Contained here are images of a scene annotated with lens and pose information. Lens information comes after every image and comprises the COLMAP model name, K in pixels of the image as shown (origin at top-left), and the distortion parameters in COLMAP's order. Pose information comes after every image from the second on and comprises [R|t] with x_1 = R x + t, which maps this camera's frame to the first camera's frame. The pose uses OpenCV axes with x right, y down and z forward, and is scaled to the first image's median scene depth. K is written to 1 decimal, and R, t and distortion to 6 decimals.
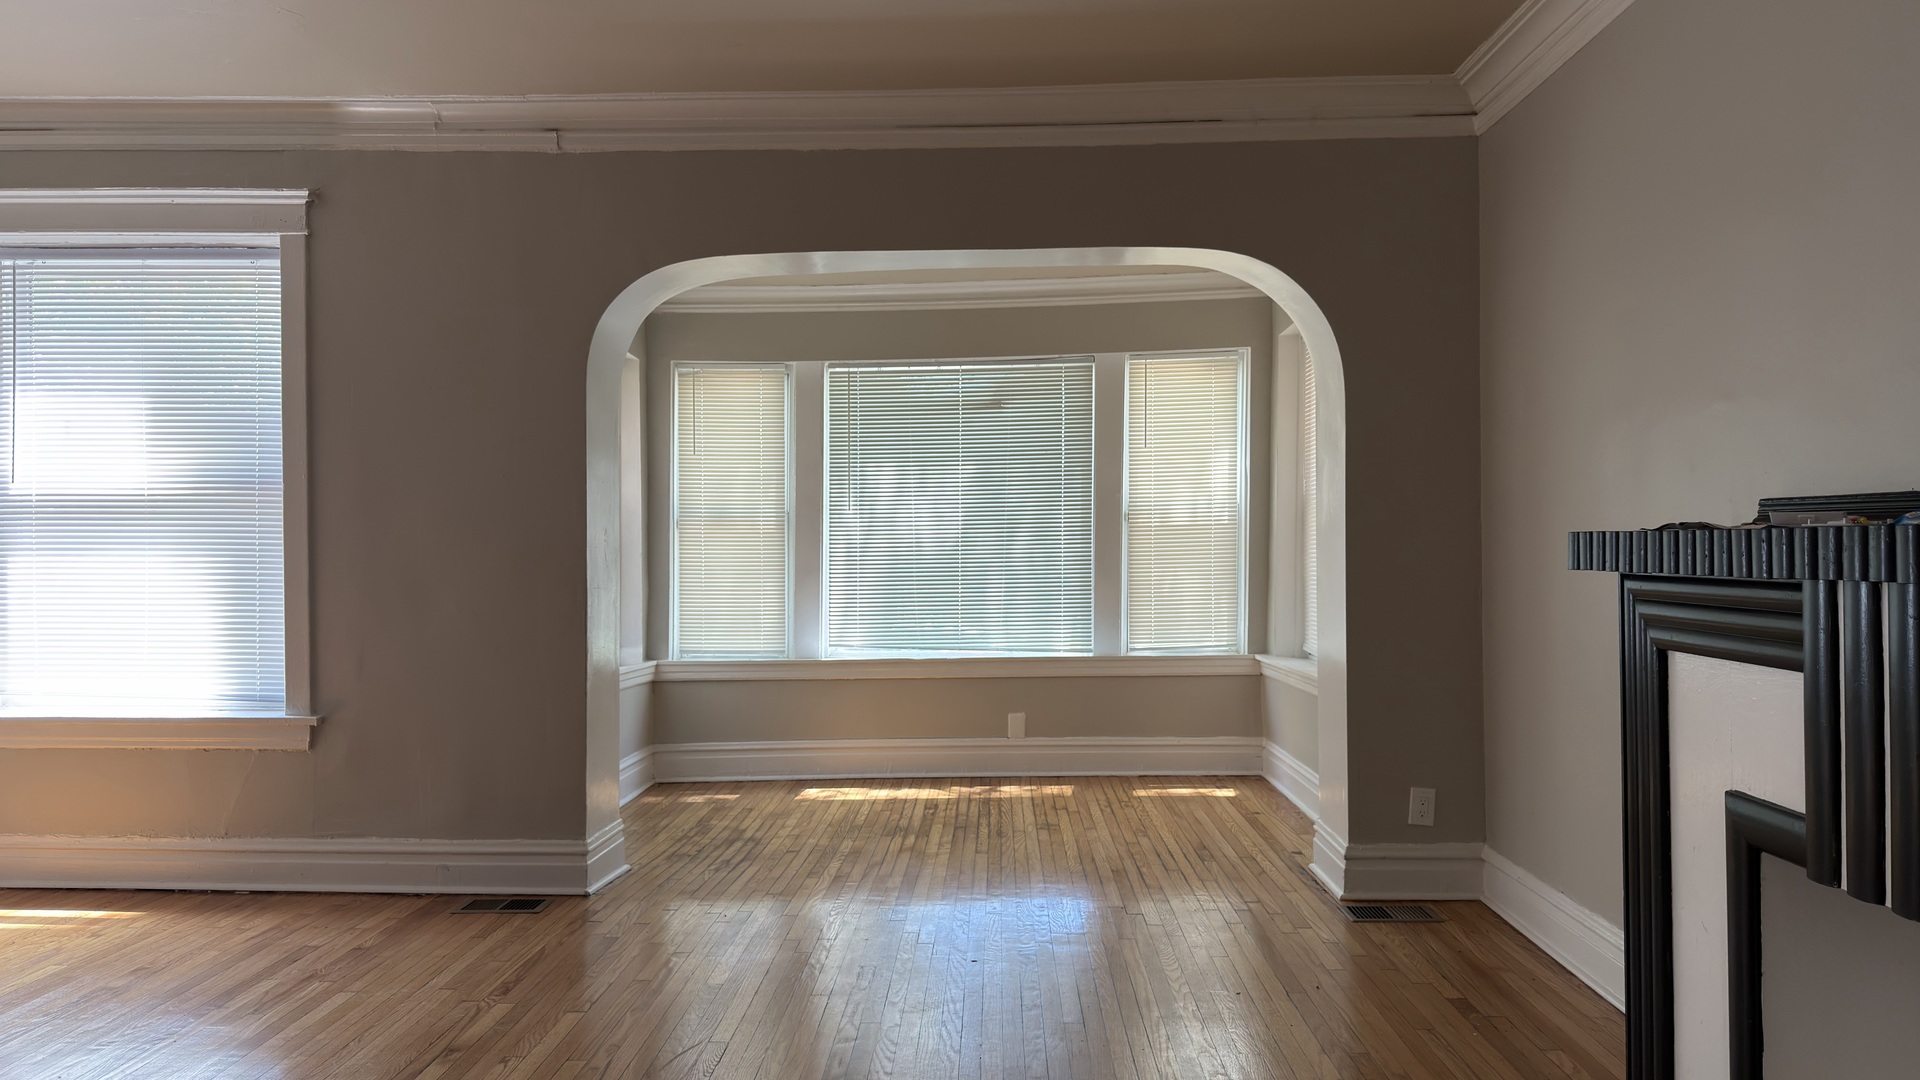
lens RADIAL K [[1356.2, 0, 957.5], [0, 1356.2, 547.4], [0, 0, 1]] dist [0.144065, -0.185861]
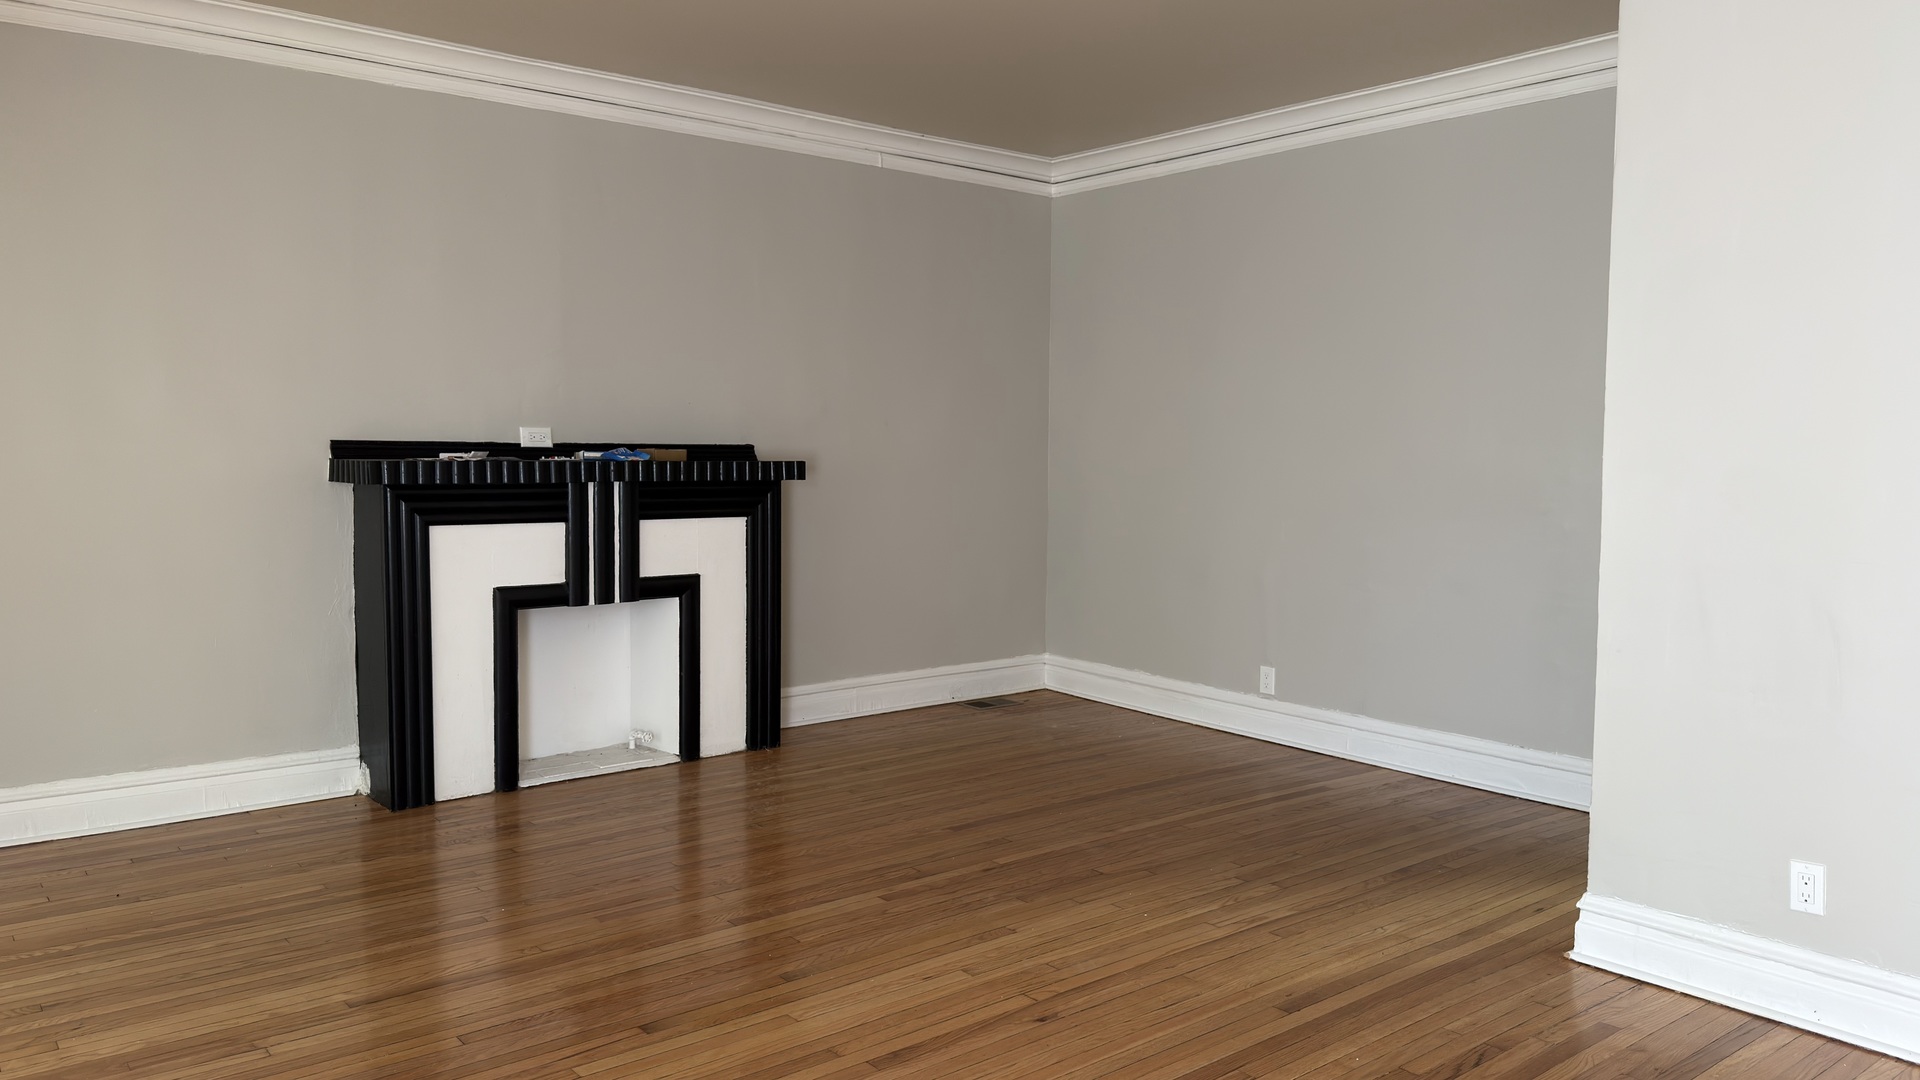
lens RADIAL K [[1356.2, 0, 957.5], [0, 1356.2, 547.4], [0, 0, 1]] dist [0.144065, -0.185861]
pose [[-0.659963, -0.057789, 0.749072, -0.529526], [-0.004572, 0.997328, 0.072913, -0.013900], [-0.751284, 0.044695, -0.658464, 0.682848]]
